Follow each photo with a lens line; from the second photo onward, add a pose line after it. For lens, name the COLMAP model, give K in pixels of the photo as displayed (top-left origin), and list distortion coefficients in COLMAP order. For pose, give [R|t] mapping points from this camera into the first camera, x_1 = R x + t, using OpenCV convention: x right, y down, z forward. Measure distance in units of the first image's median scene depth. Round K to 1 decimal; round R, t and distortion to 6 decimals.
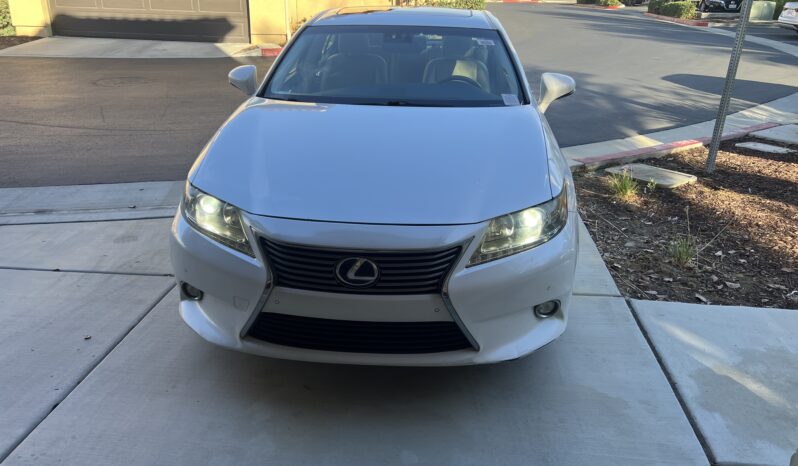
lens RADIAL K [[601.0, 0, 398.4], [0, 601.0, 248.7], [0, 0, 1]] dist [0.045977, -0.041254]
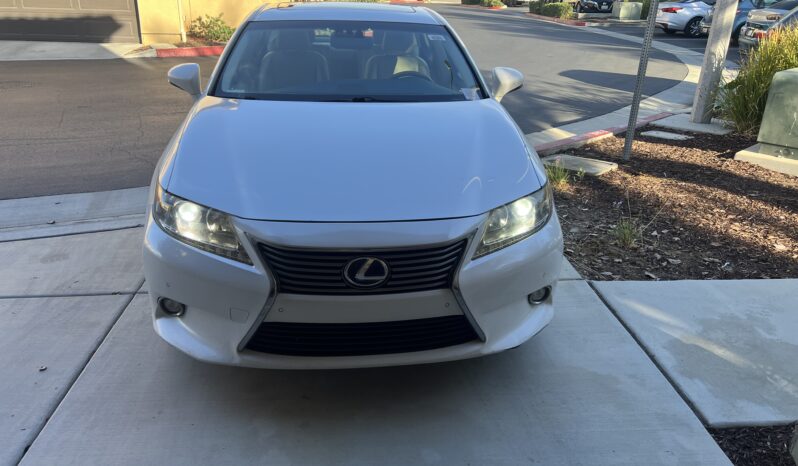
lens RADIAL K [[601.0, 0, 398.4], [0, 601.0, 248.7], [0, 0, 1]] dist [0.045977, -0.041254]
pose [[0.982952, -0.065787, 0.171692, -0.111062], [0.065927, 0.997812, 0.004889, -0.000232], [-0.171638, 0.006514, 0.985139, 0.020625]]
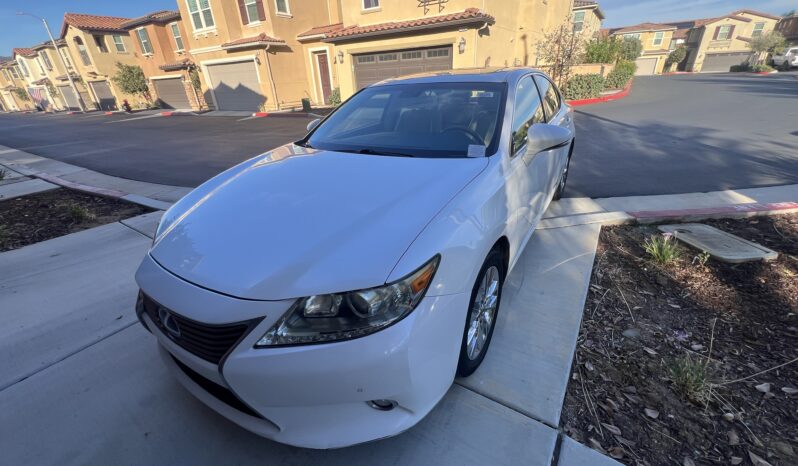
lens RADIAL K [[325.6, 0, 412.5], [0, 325.6, 232.0], [0, 0, 1]] dist [0.000929, -0.000130]
pose [[0.887756, 0.151266, -0.434750, 0.317022], [-0.134858, 0.988491, 0.068553, -0.151741], [0.440116, -0.002229, 0.897938, 0.499491]]
